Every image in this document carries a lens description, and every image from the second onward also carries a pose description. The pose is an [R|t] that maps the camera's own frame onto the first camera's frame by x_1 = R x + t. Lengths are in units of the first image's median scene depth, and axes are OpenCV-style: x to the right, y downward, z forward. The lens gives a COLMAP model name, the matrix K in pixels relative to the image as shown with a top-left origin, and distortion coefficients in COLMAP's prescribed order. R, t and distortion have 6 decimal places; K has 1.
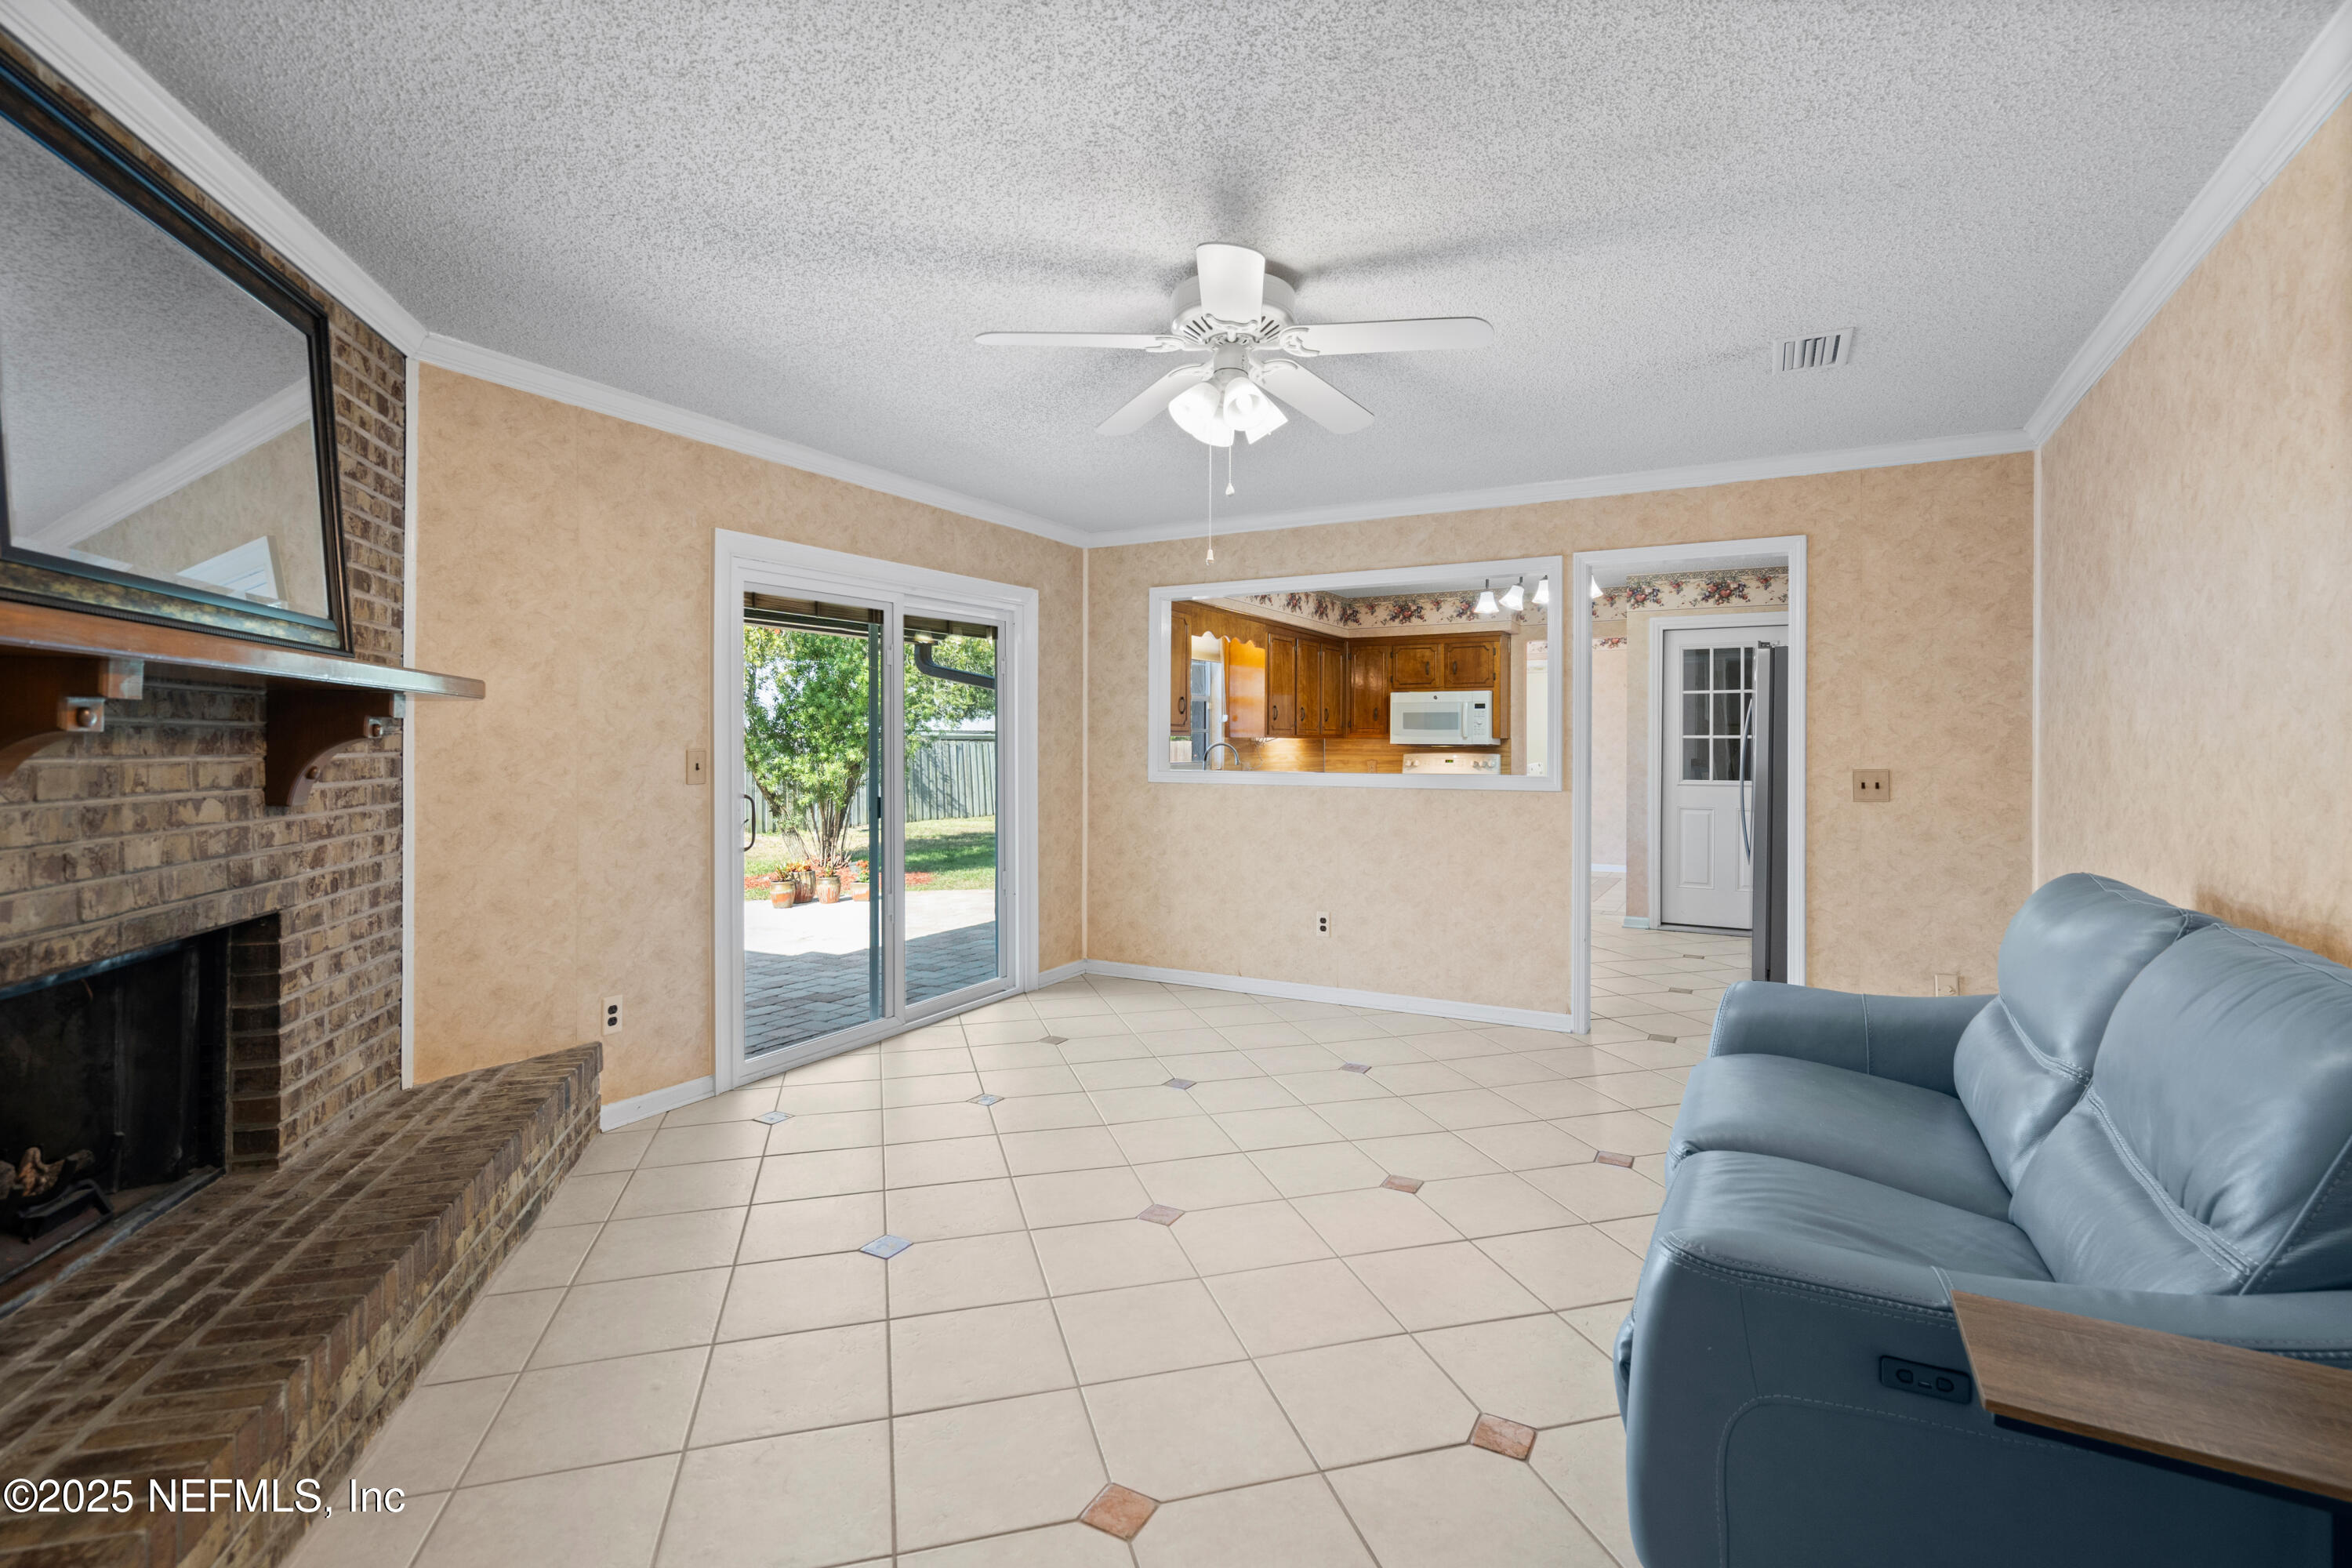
lens RADIAL K [[1086.0, 0, 1192.9], [0, 1086.0, 728.0], [0, 0, 1]] dist [-0.007963, 0.002769]
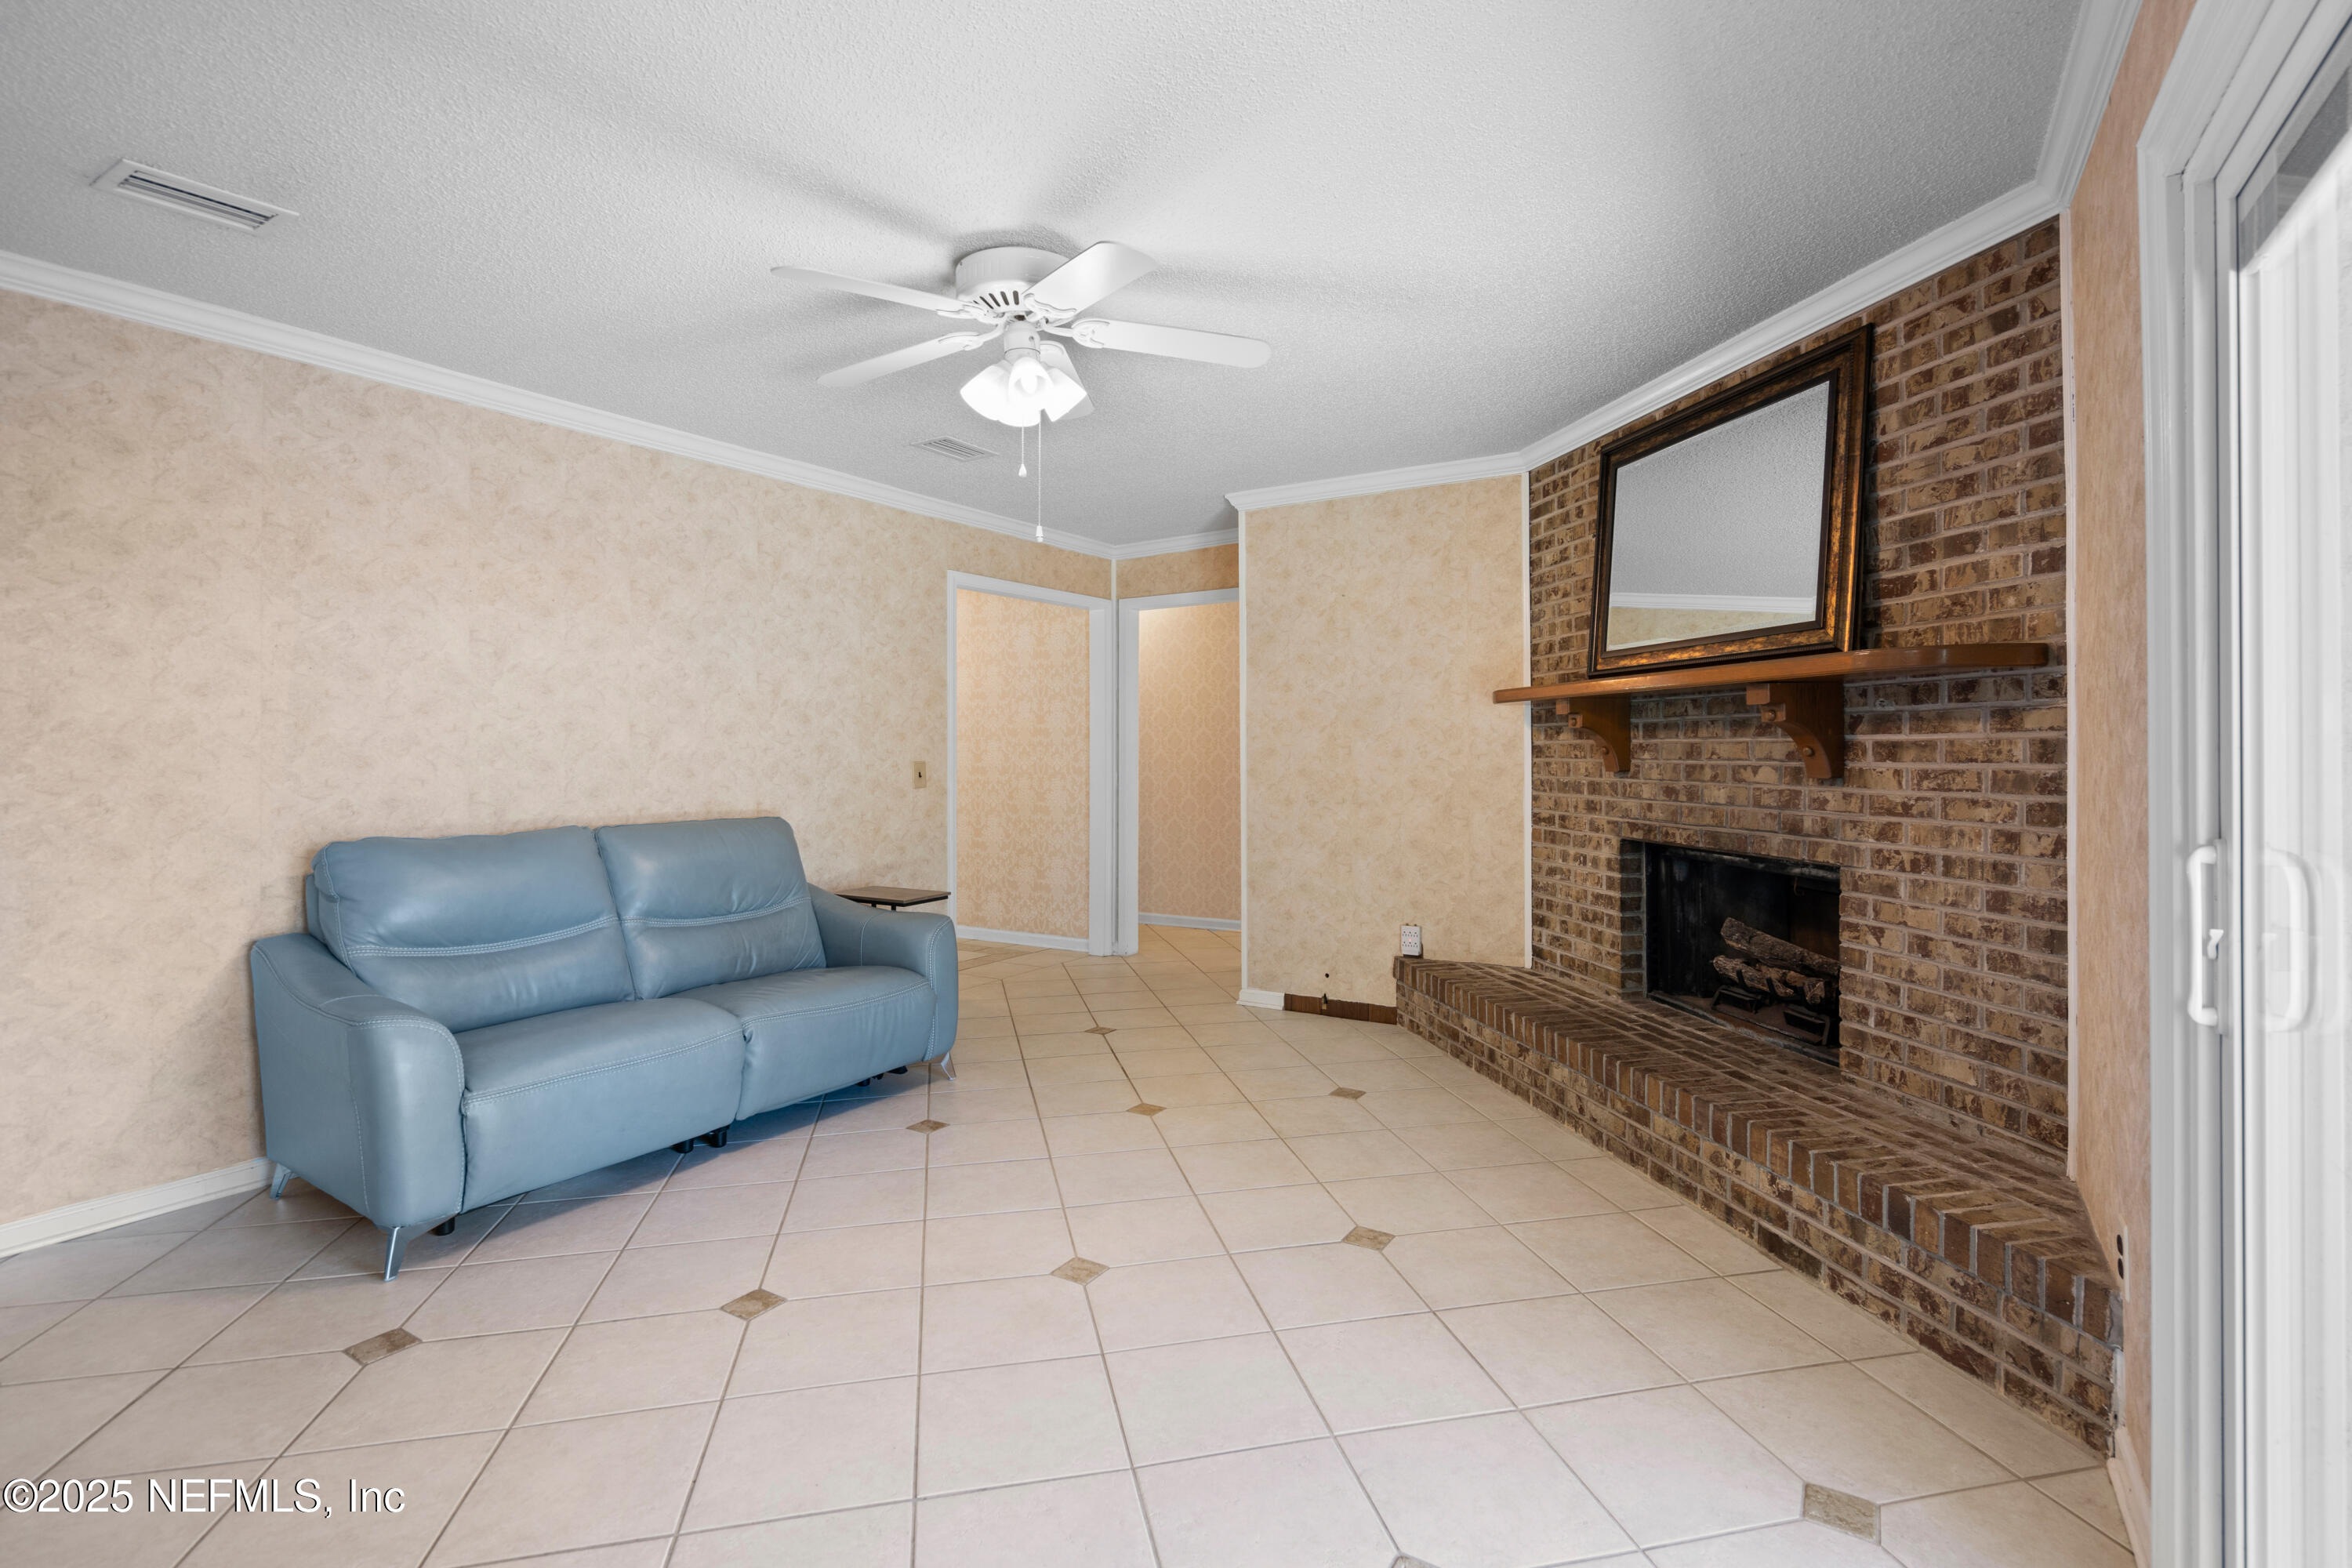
lens RADIAL K [[1086.0, 0, 1177.9], [0, 1086.0, 744.4], [0, 0, 1]] dist [-0.007963, 0.002769]
pose [[-0.997377, 0.002489, 0.072337, -0.151590], [0.000981, 0.999782, -0.020871, 0.043615], [-0.072373, -0.020745, -0.997162, 1.671920]]
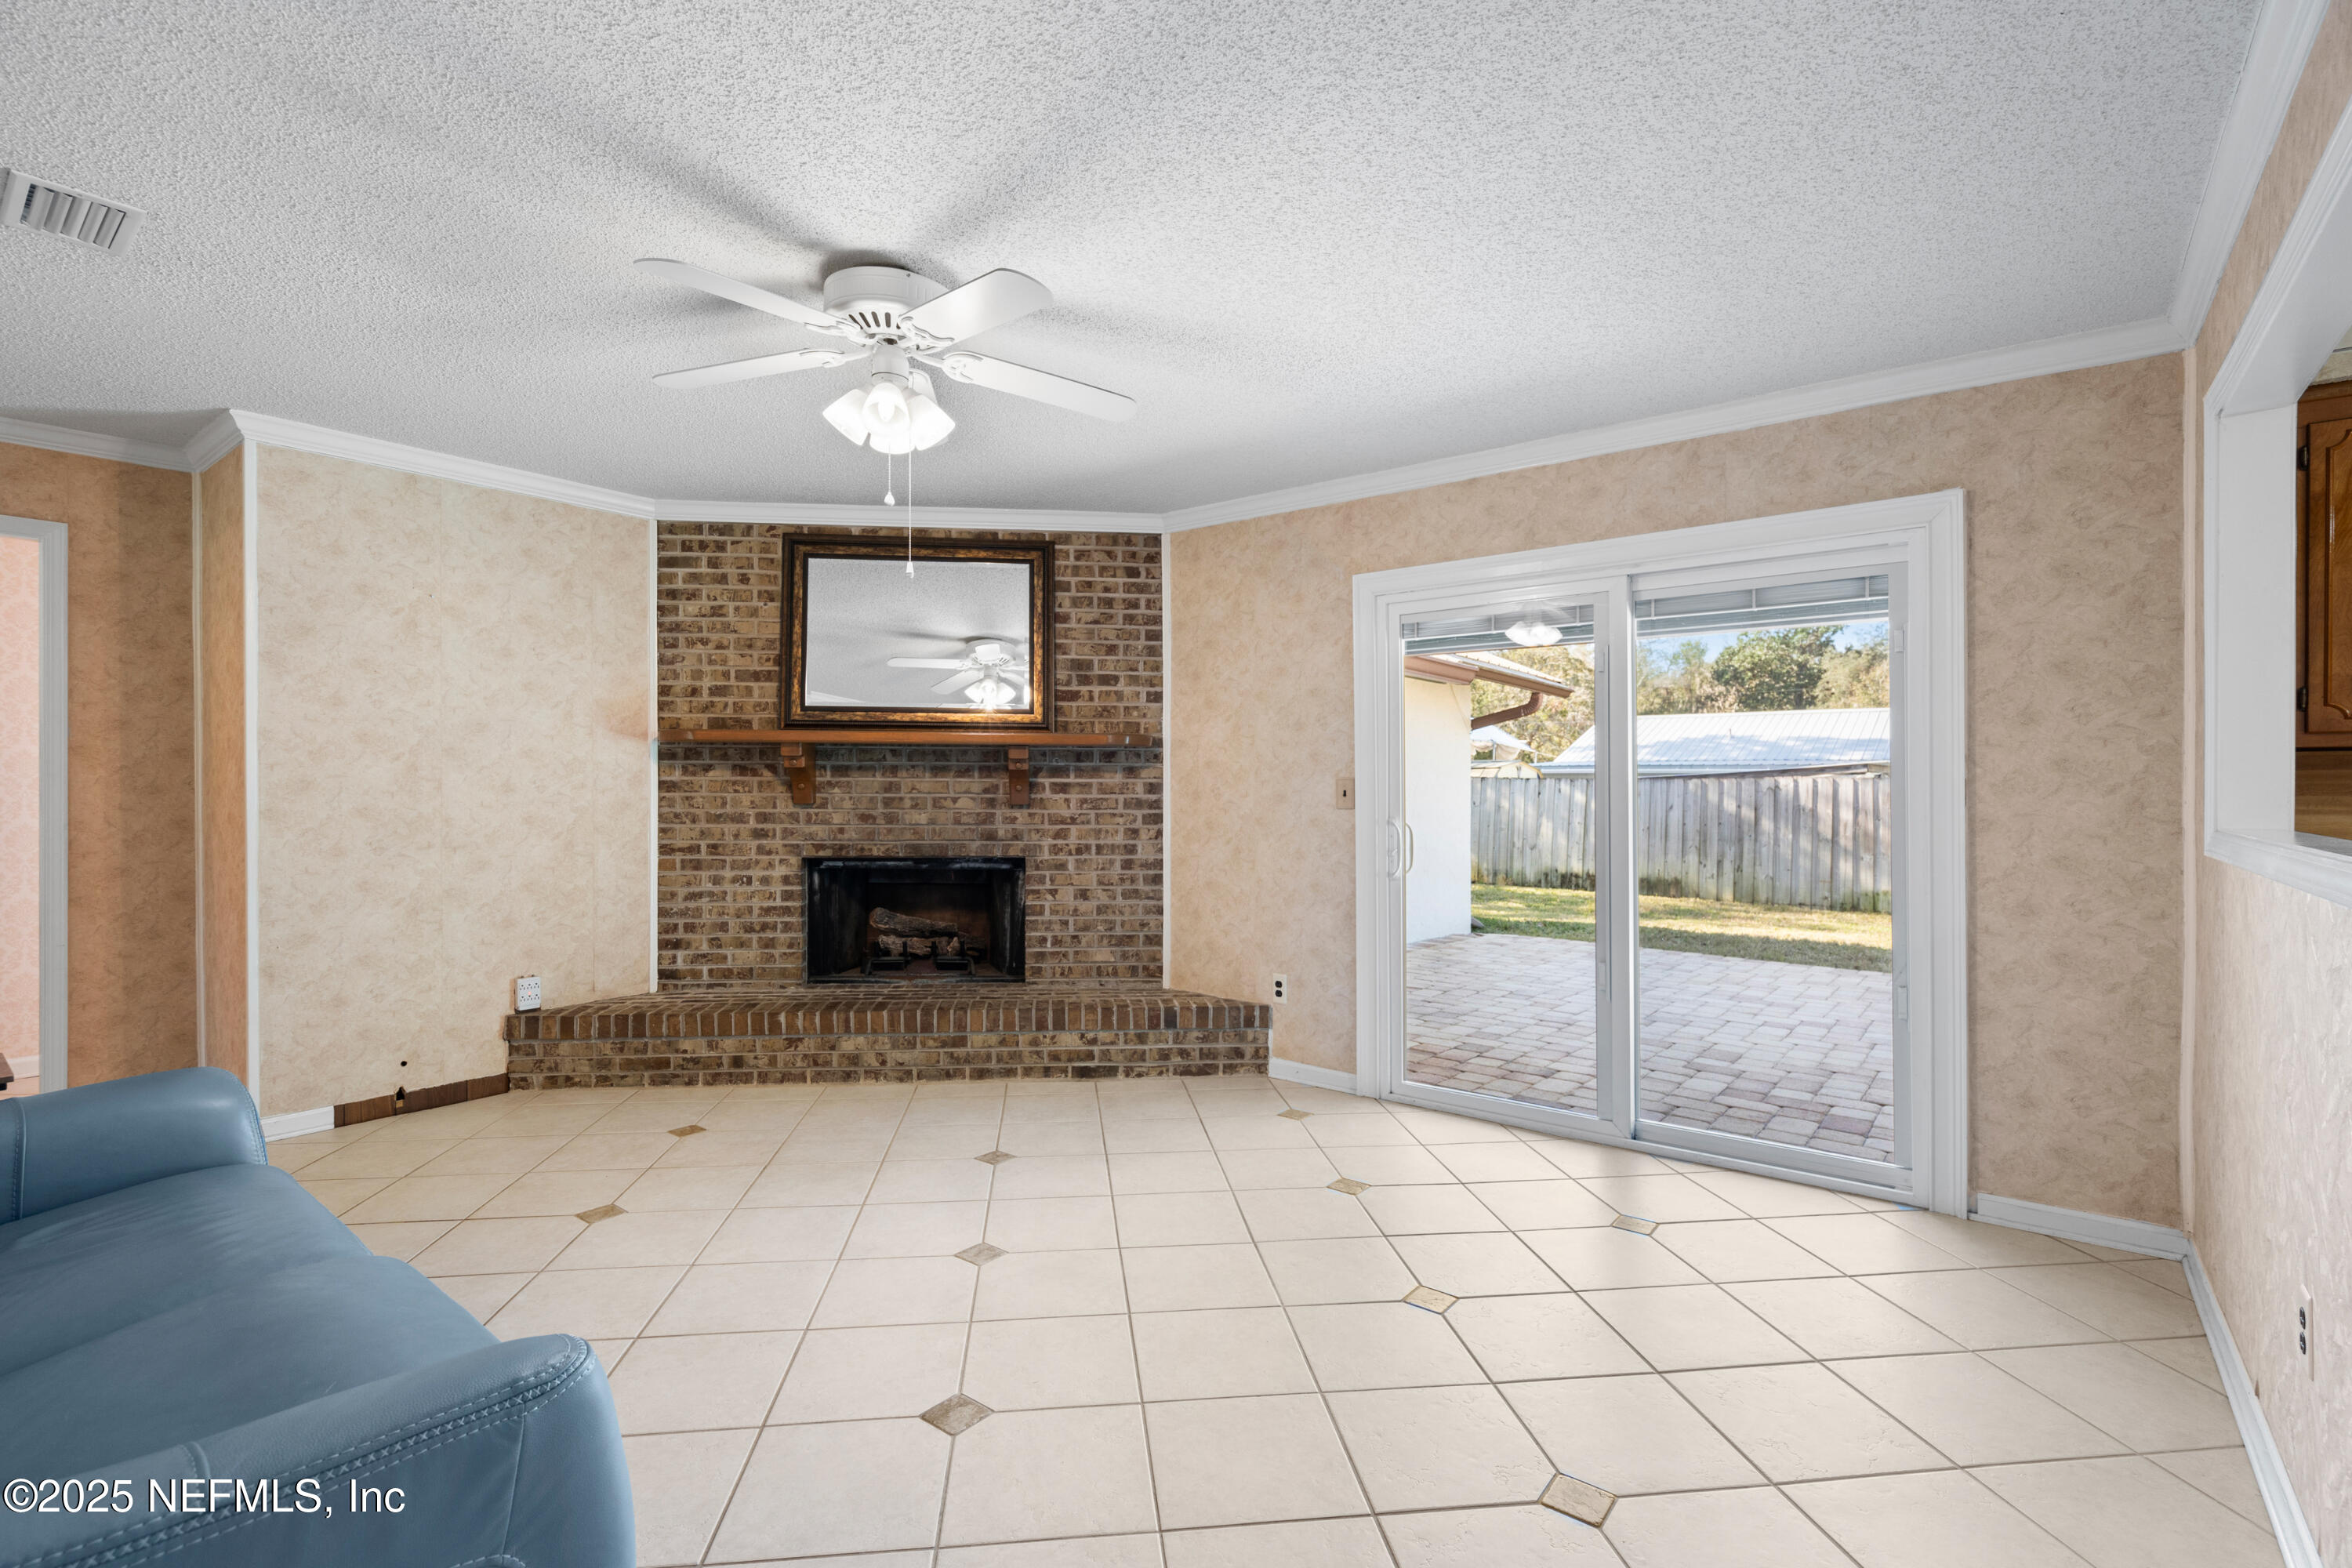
lens RADIAL K [[1086.0, 0, 1170.3], [0, 1086.0, 784.4], [0, 0, 1]] dist [-0.007963, 0.002769]
pose [[-0.176293, -0.003202, -0.984333, 0.797672], [0.009915, 0.999938, -0.005028, 0.035821], [0.984288, -0.010646, -0.176250, 1.202338]]
